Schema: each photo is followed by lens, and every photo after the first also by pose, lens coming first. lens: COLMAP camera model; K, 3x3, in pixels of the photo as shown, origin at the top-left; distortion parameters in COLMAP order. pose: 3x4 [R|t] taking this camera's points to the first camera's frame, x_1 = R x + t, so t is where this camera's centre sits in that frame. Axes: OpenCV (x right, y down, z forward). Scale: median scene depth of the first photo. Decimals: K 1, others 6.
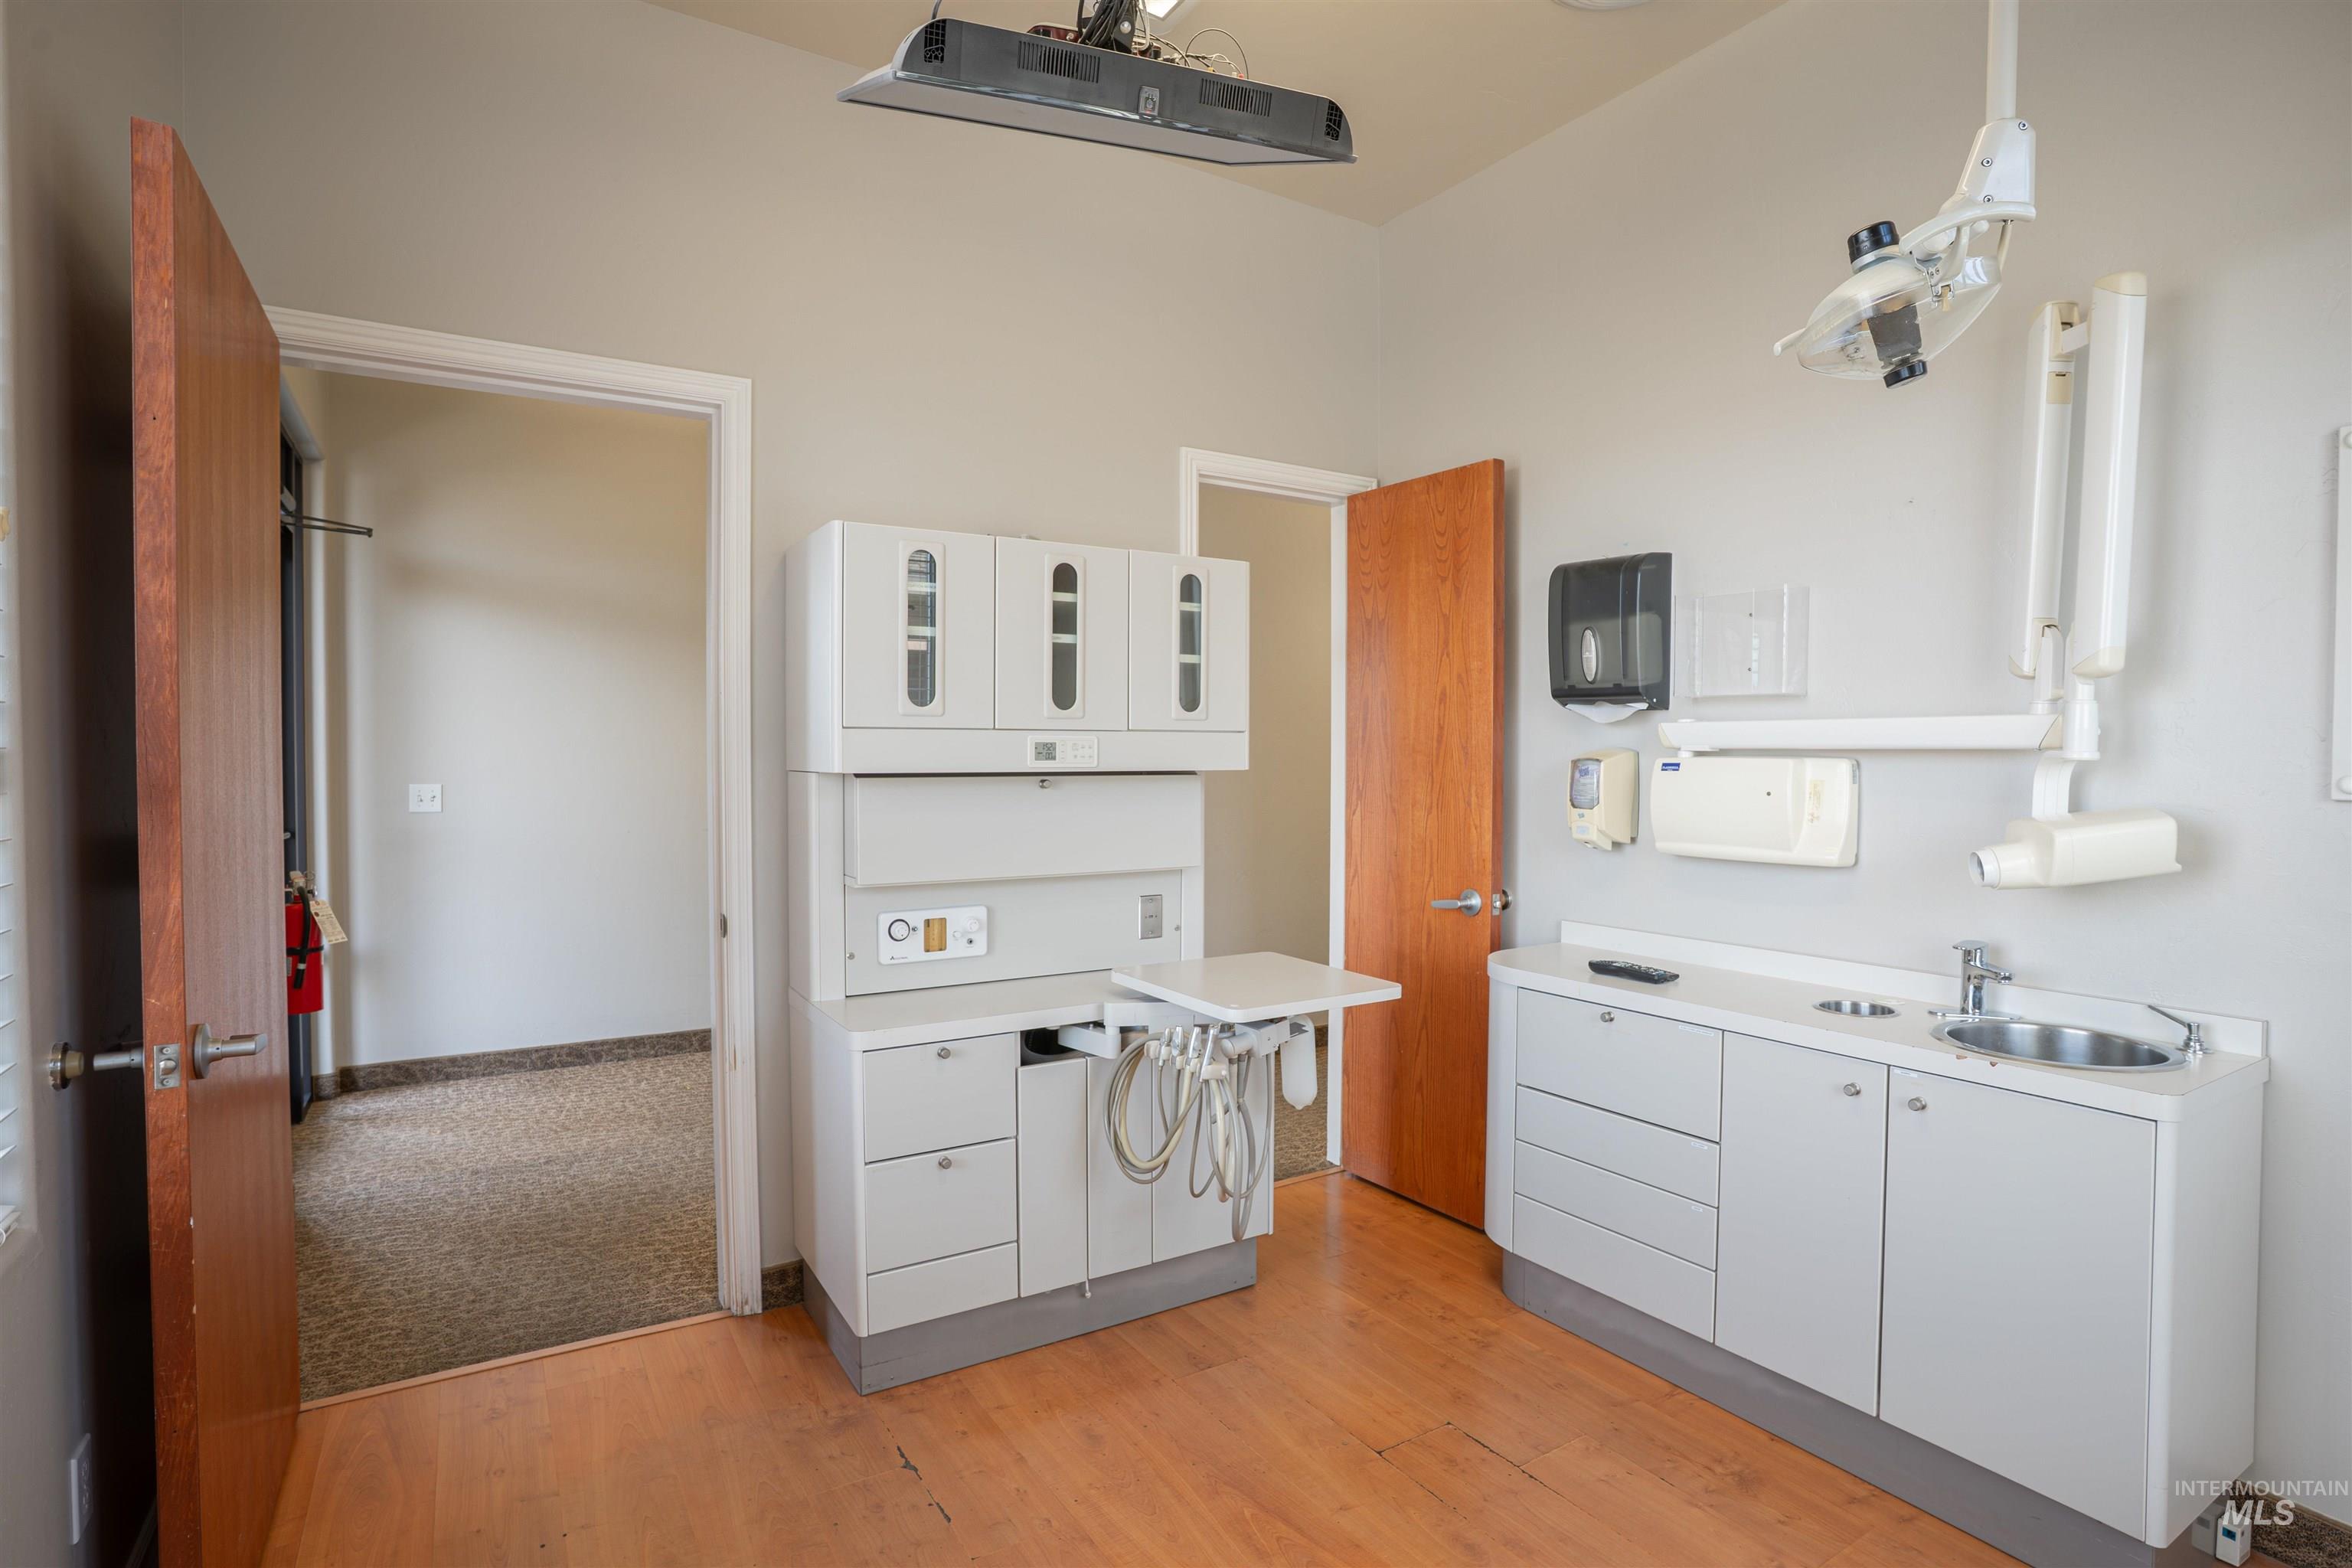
lens RADIAL K [[1168.6, 0, 1168.8], [0, 1168.6, 778.5], [0, 0, 1]] dist [-0.075841, 0.038706]
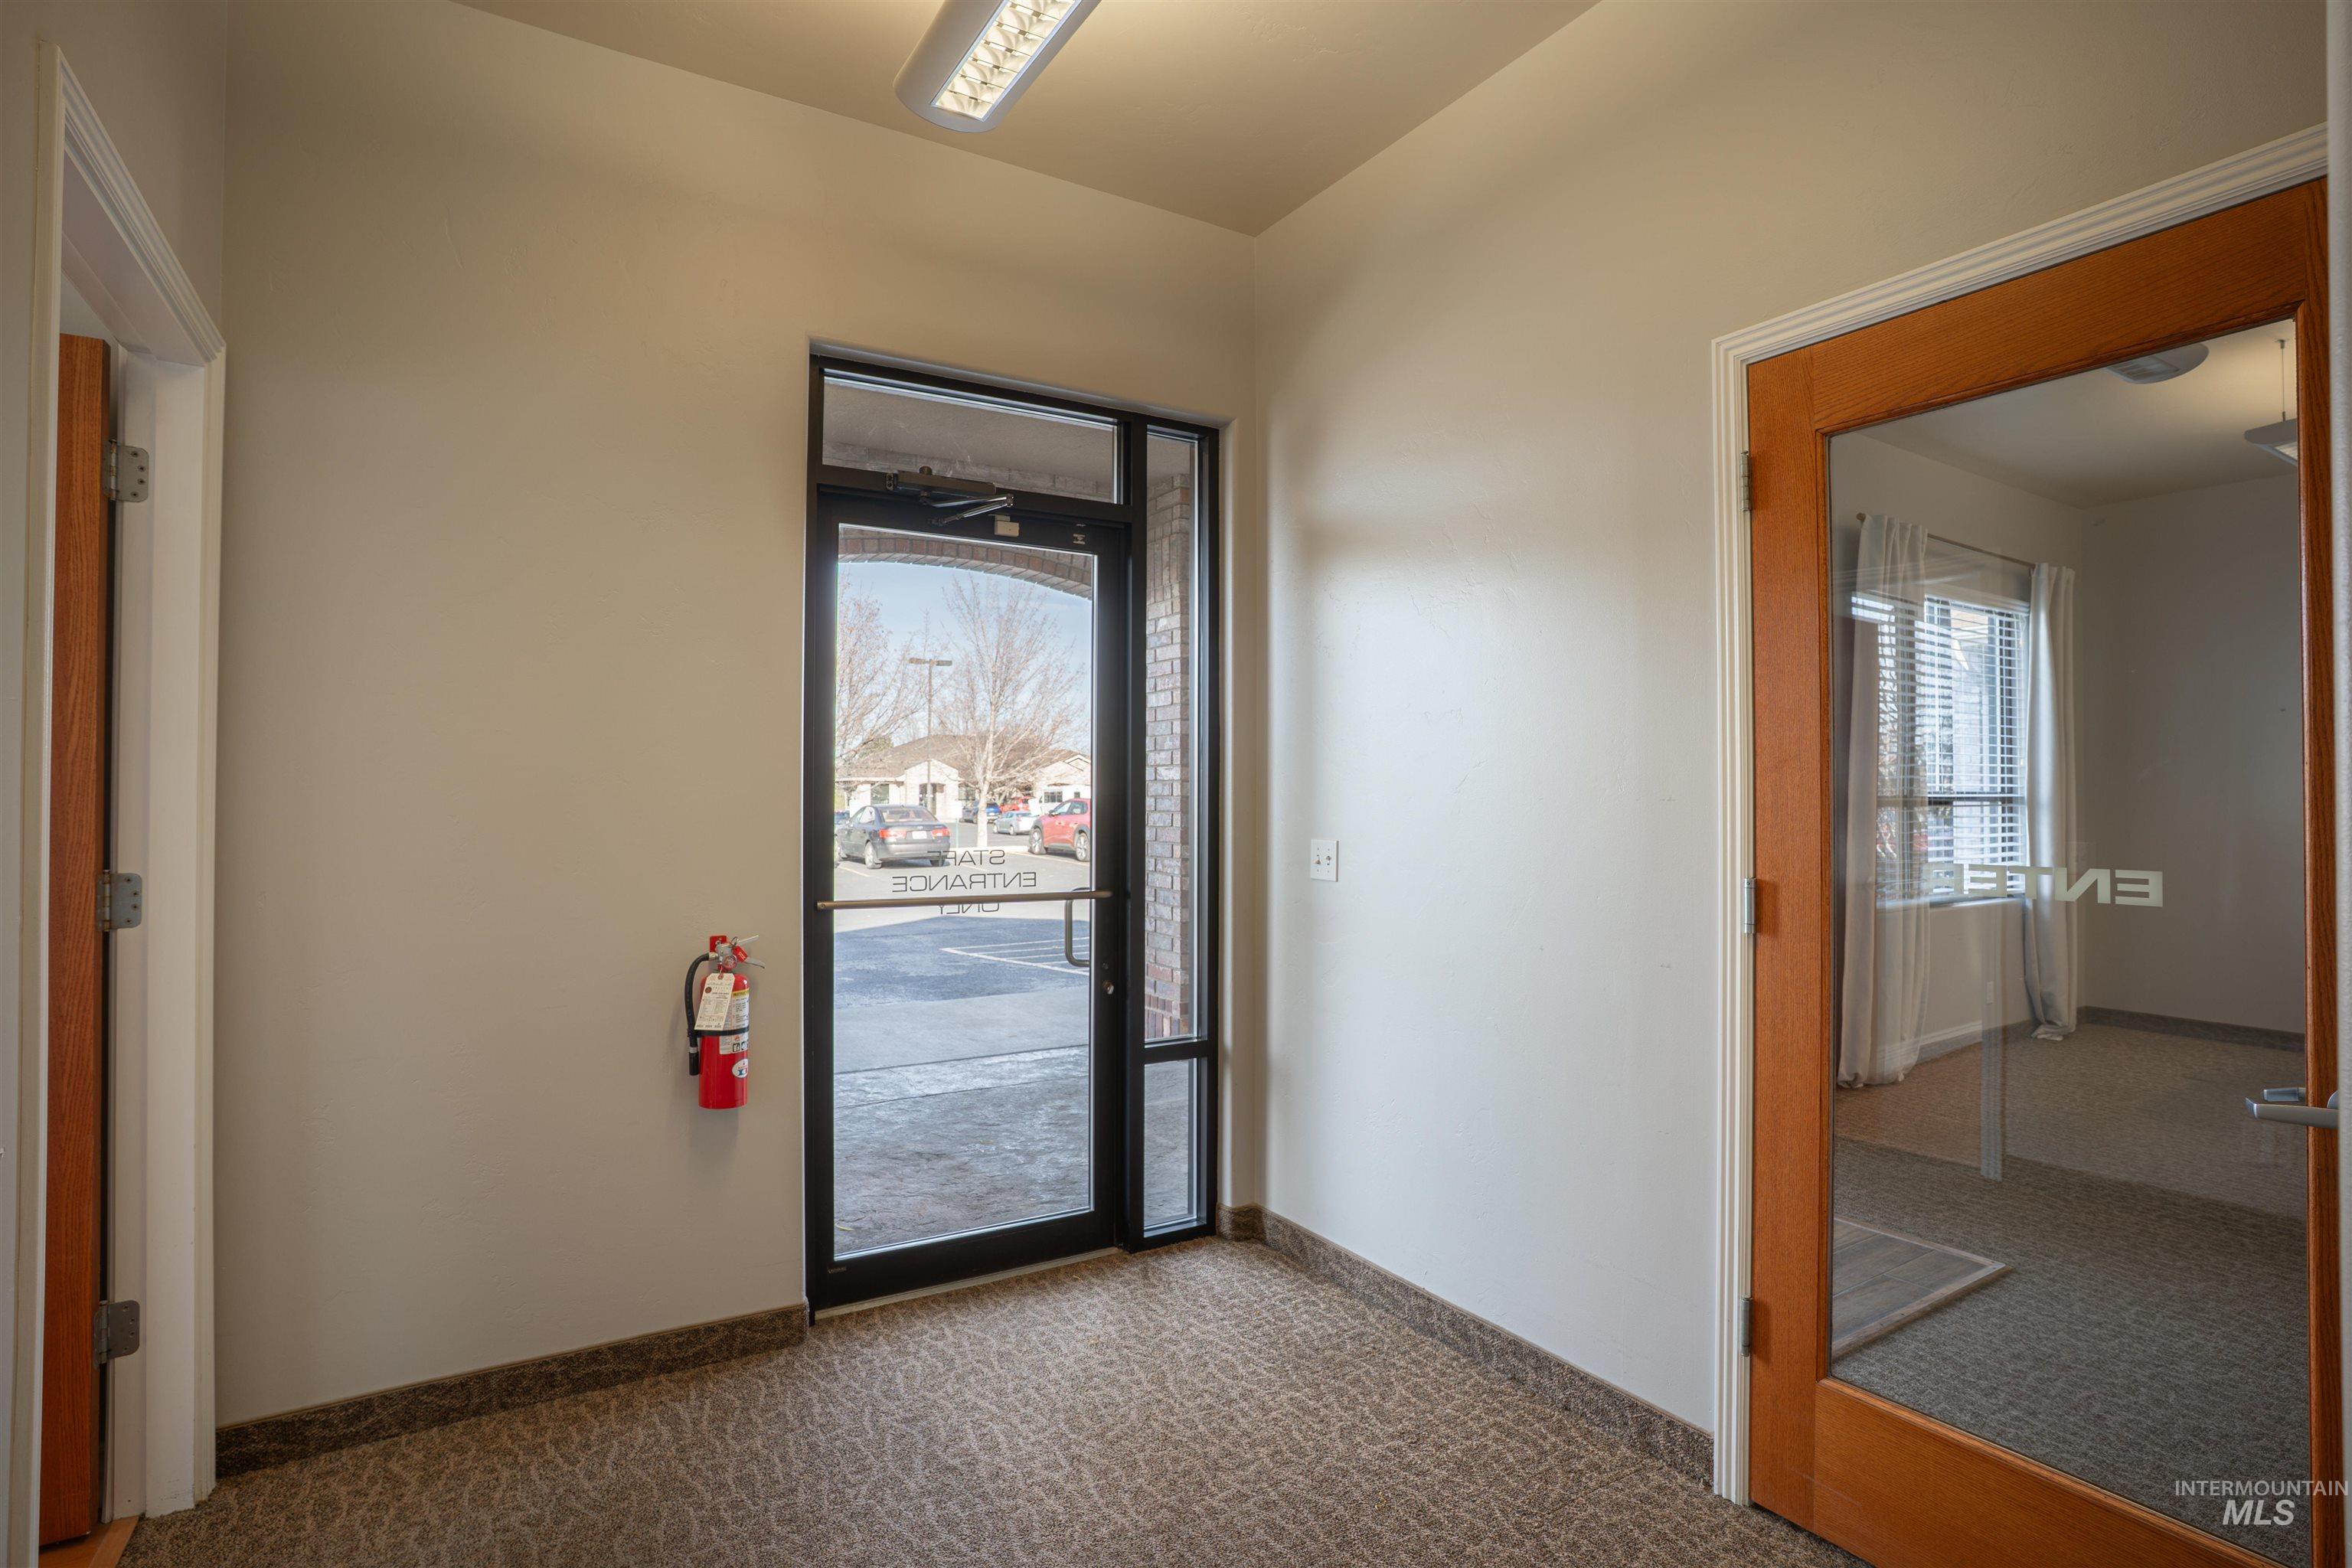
lens RADIAL K [[1168.6, 0, 1168.8], [0, 1168.6, 778.5], [0, 0, 1]] dist [-0.075841, 0.038706]
pose [[-0.006718, -0.014905, -0.999866, 0.052940], [-0.024090, 0.999601, -0.014740, -0.019117], [0.999687, 0.023988, -0.007075, 0.916665]]
